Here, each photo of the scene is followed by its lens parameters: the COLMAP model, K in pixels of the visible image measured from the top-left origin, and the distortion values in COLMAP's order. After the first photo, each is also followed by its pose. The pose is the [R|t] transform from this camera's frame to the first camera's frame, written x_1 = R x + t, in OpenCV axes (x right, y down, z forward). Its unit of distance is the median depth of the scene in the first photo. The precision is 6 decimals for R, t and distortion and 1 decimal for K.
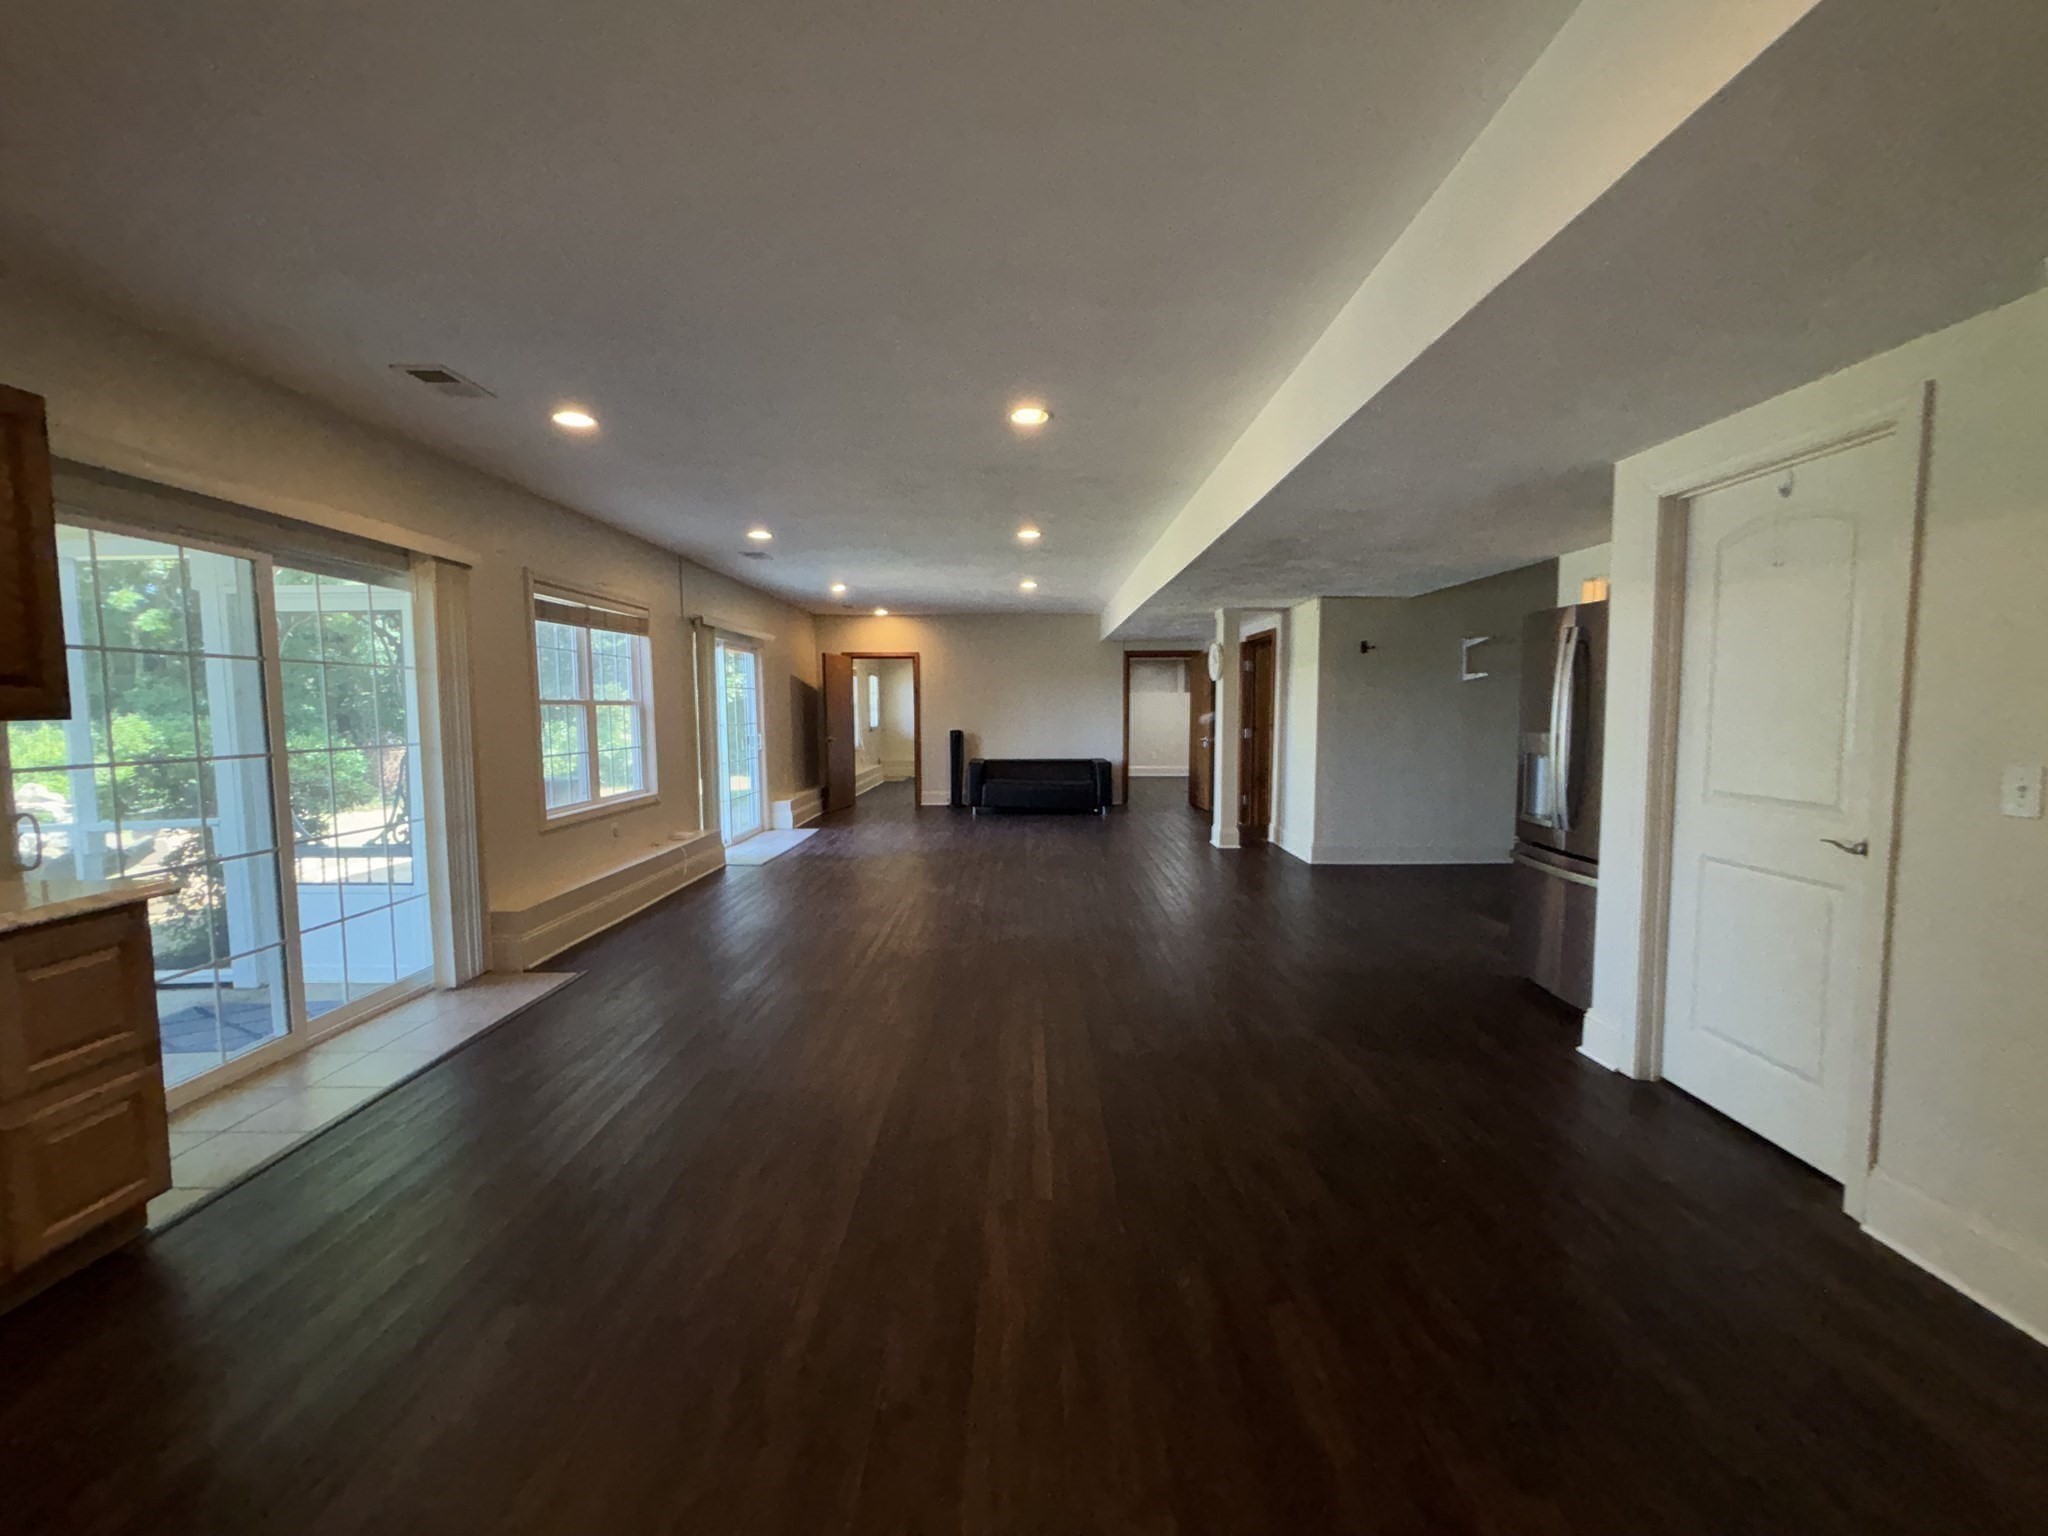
lens RADIAL K [[818.4, 0, 1024.0], [0, 818.4, 768.0], [0, 0, 1]] dist [0.000171, -0.000144]
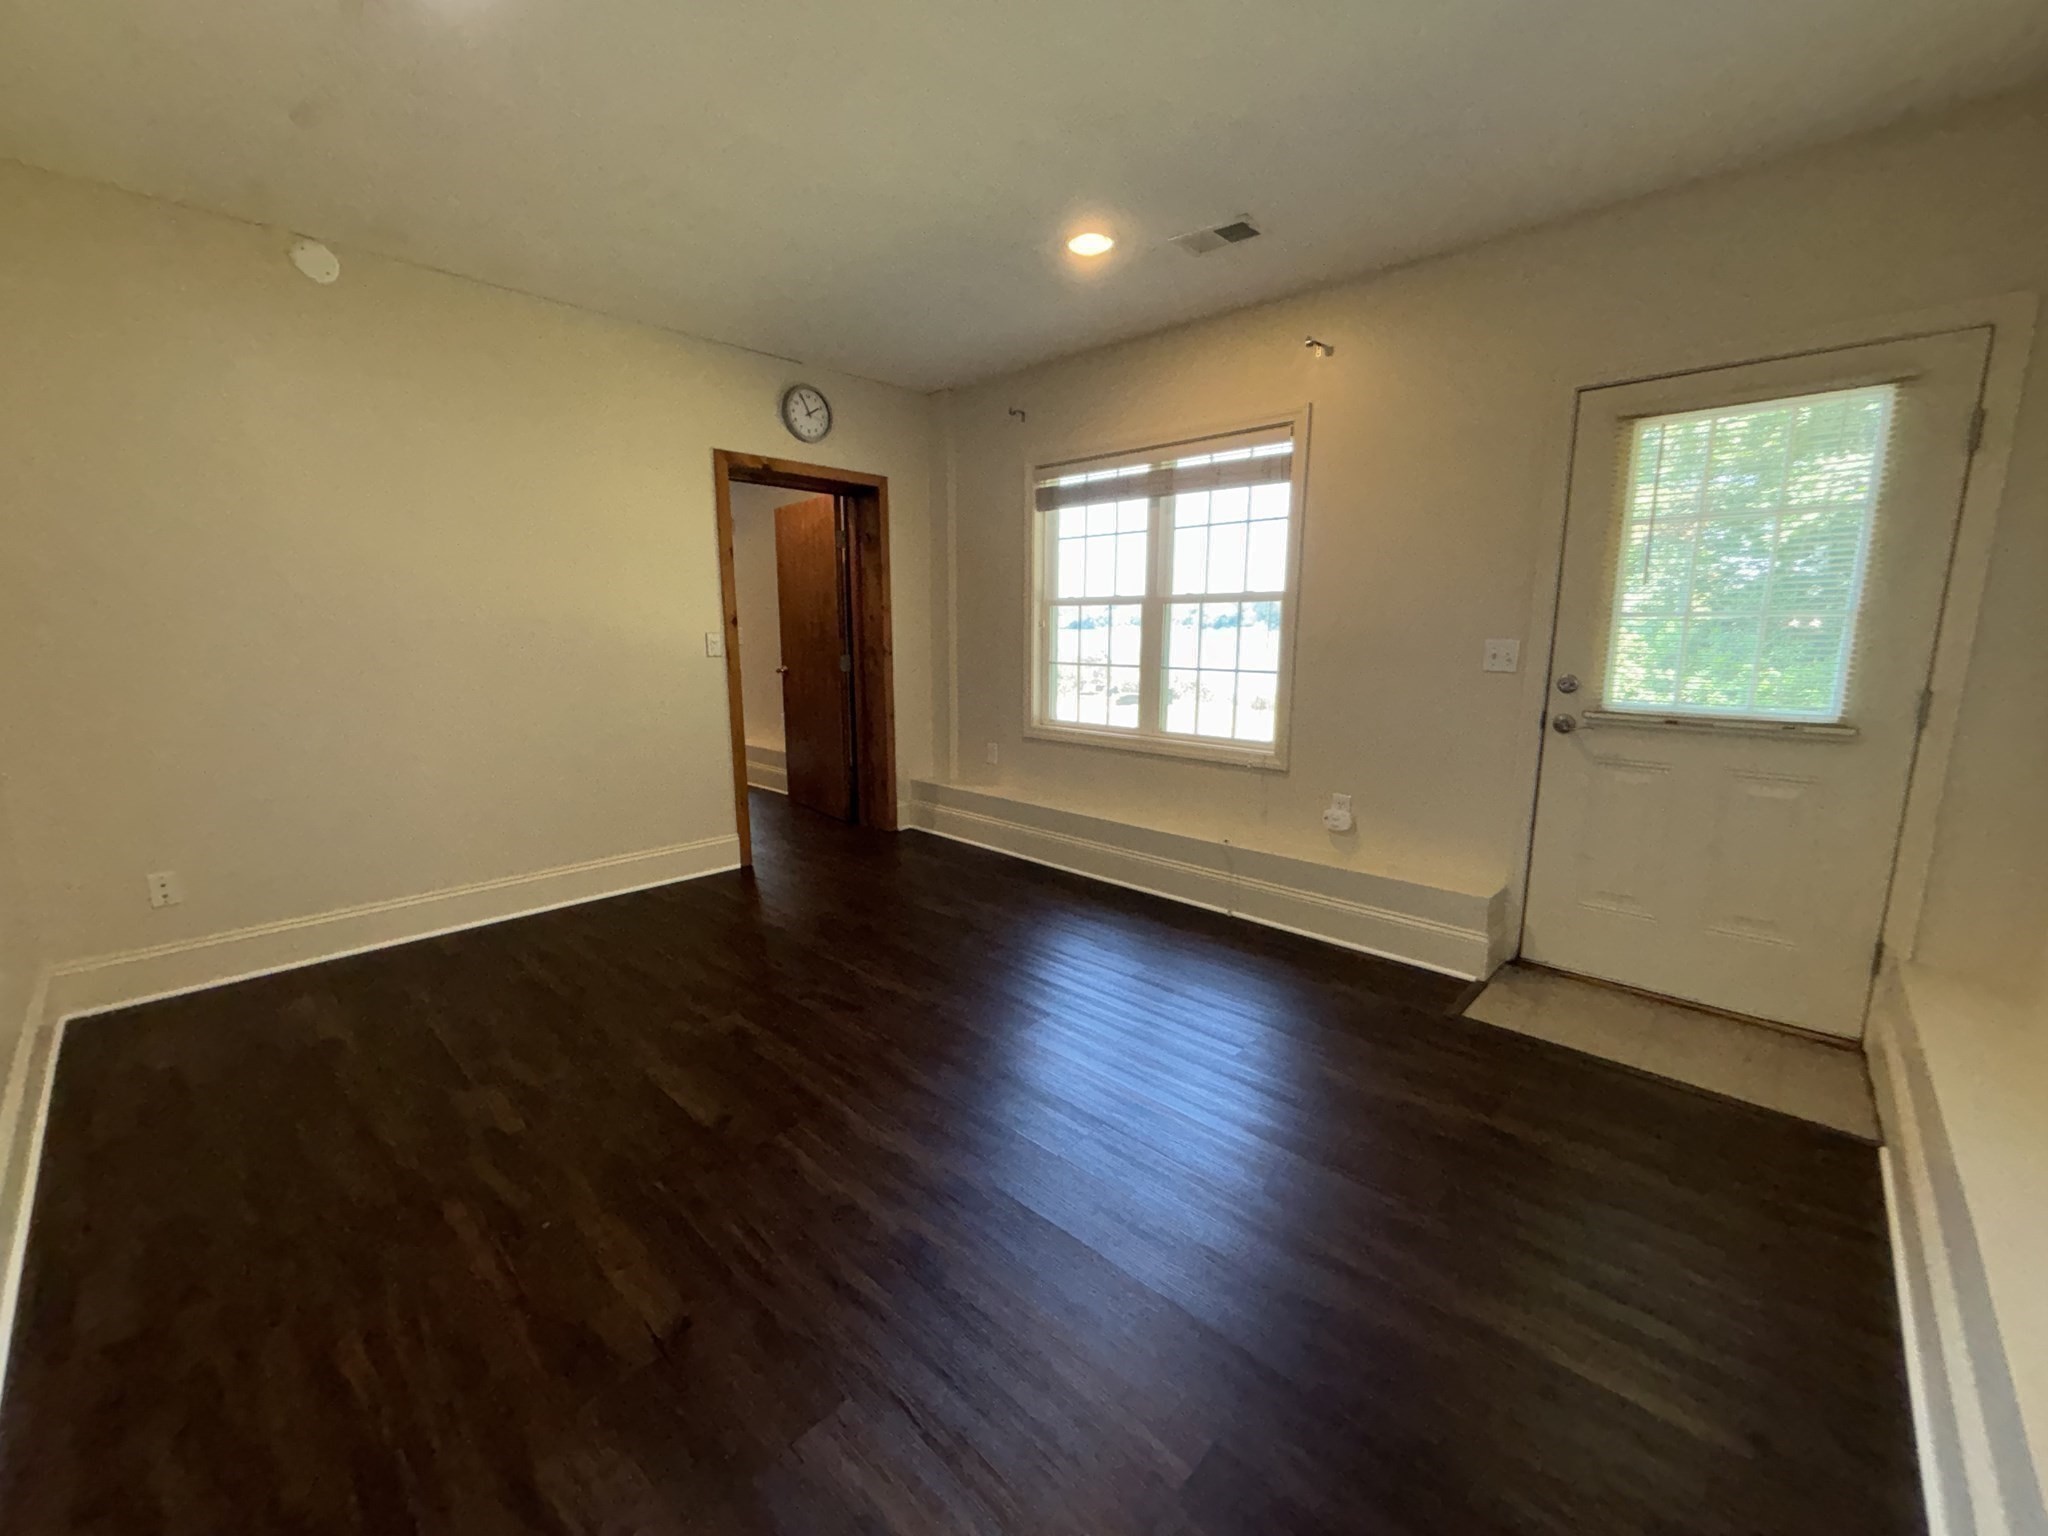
lens RADIAL K [[818.4, 0, 1024.0], [0, 818.4, 768.0], [0, 0, 1]] dist [0.000171, -0.000144]
pose [[-0.685878, 0.145405, -0.713042, 0.108703], [-0.045085, 0.969462, 0.241063, -0.112040], [0.726319, 0.197488, -0.658377, 1.516358]]
